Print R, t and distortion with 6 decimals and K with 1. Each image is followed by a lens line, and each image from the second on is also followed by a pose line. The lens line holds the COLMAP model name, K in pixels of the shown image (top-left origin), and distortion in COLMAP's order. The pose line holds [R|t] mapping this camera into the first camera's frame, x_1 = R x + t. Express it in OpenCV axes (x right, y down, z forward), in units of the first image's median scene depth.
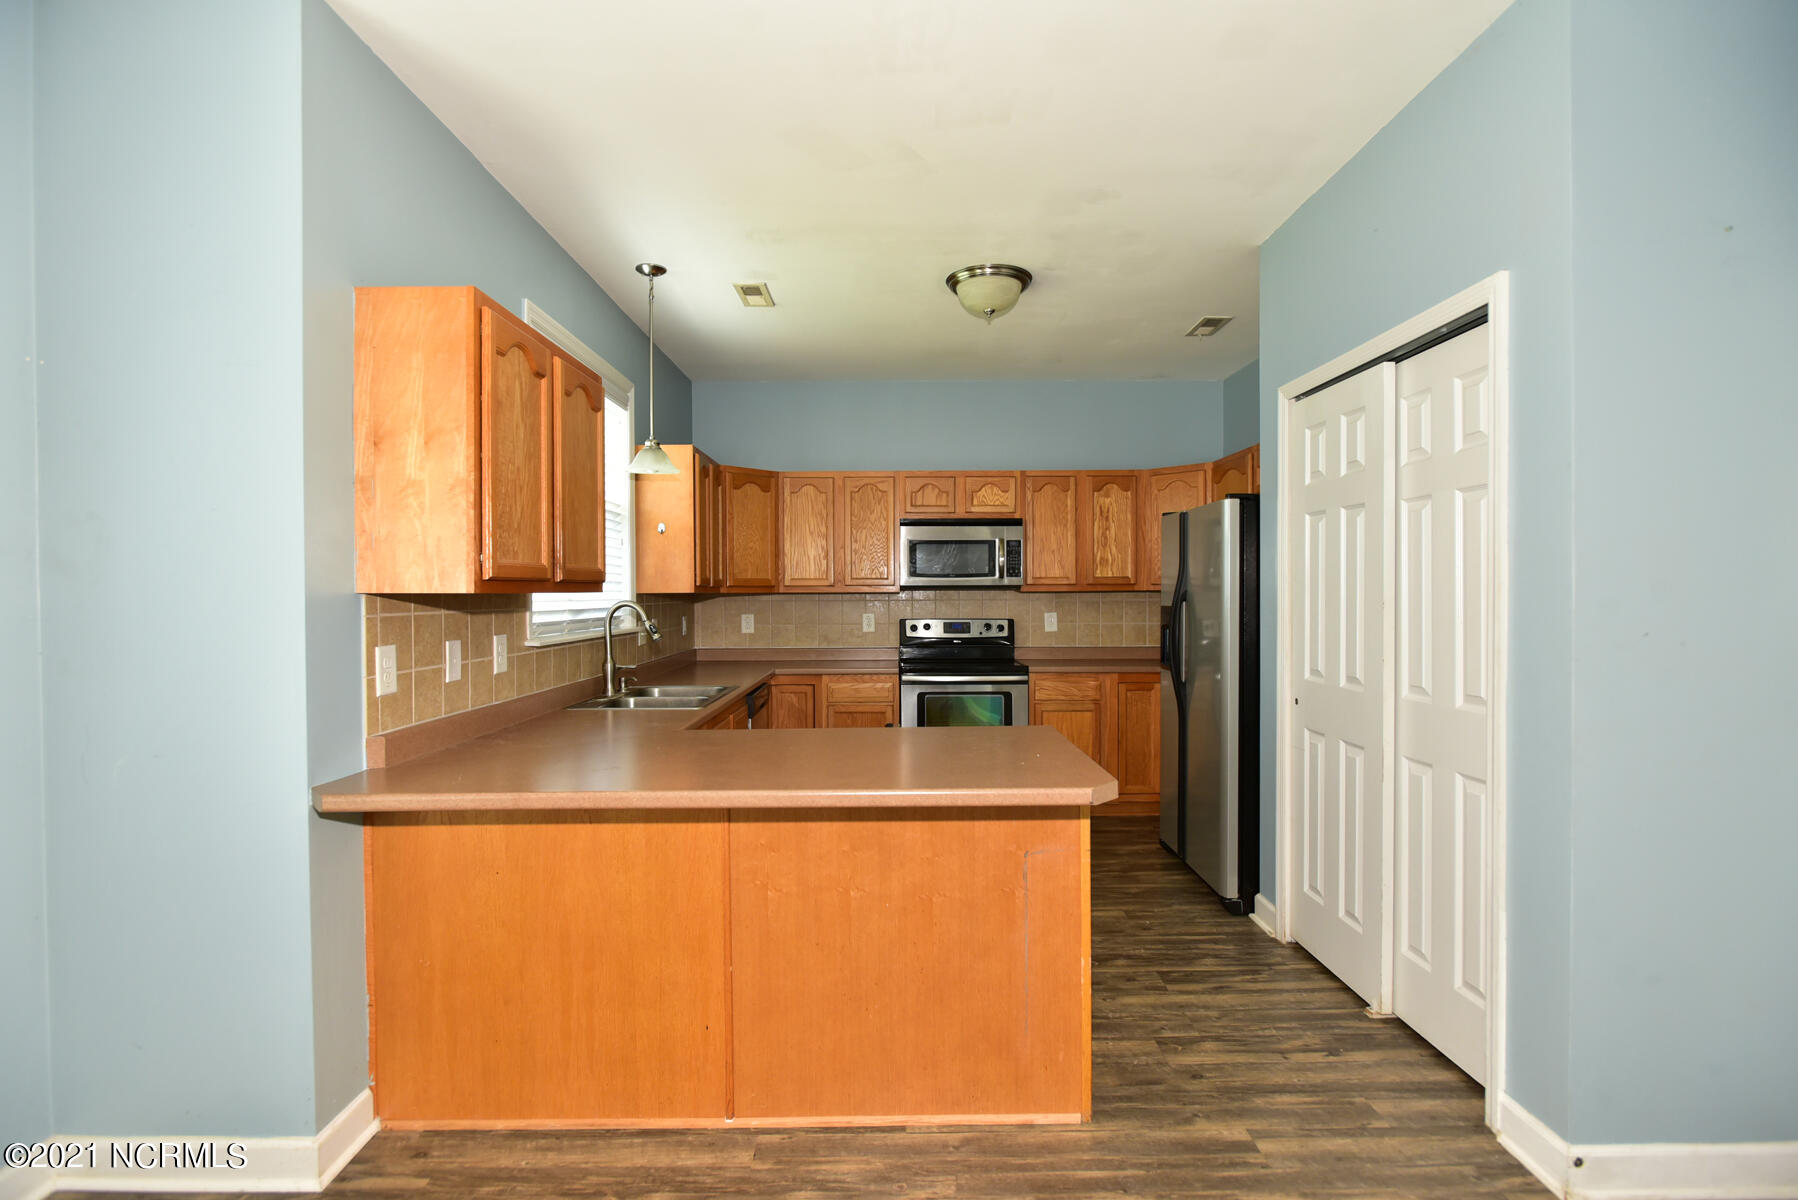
lens RADIAL K [[851.8, 0, 892.1], [0, 851.8, 606.5], [0, 0, 1]] dist [-0.013309, 0.000718]
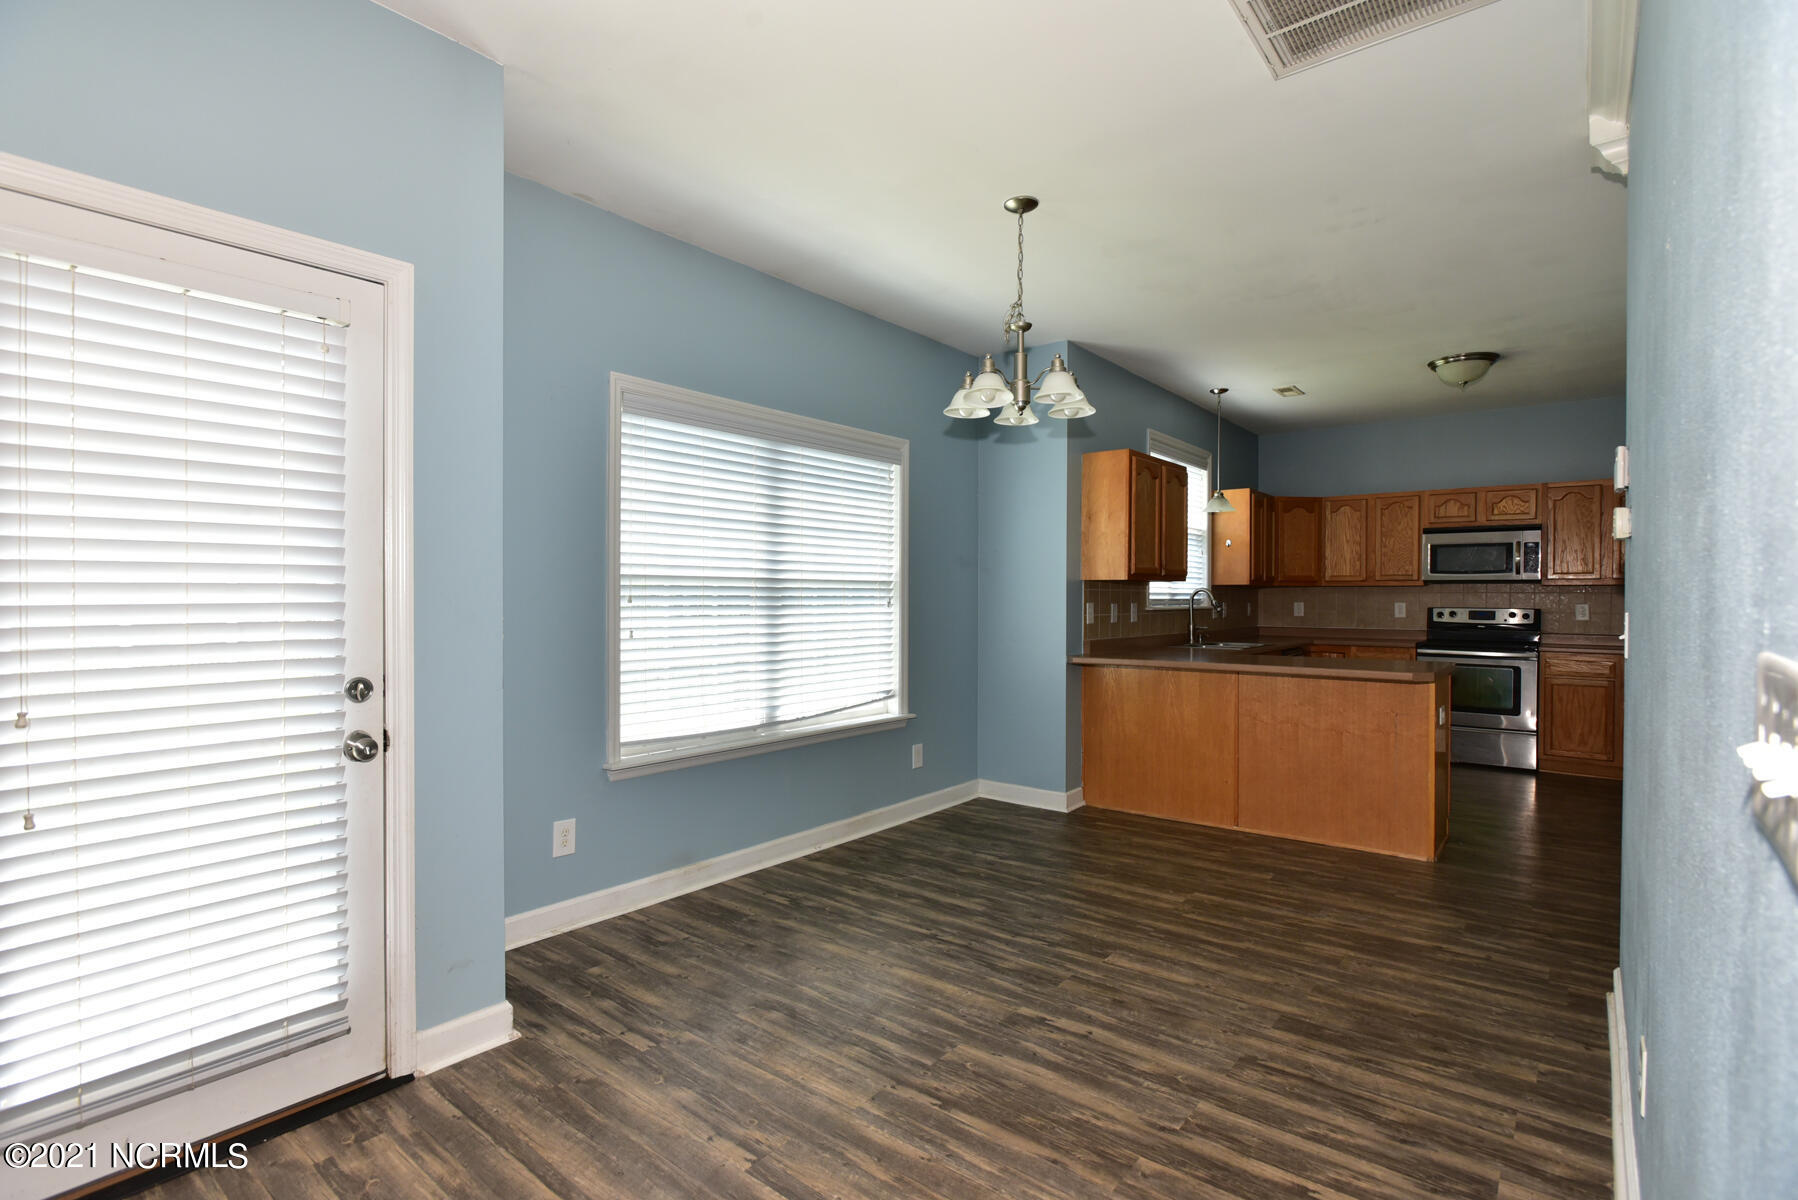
lens RADIAL K [[851.8, 0, 904.6], [0, 851.8, 597.0], [0, 0, 1]] dist [-0.013309, 0.000718]
pose [[0.782715, 0.008912, -0.622316, 0.243357], [-0.017428, 0.999819, -0.007603, 0.029985], [0.622136, 0.016796, 0.782729, -0.607748]]
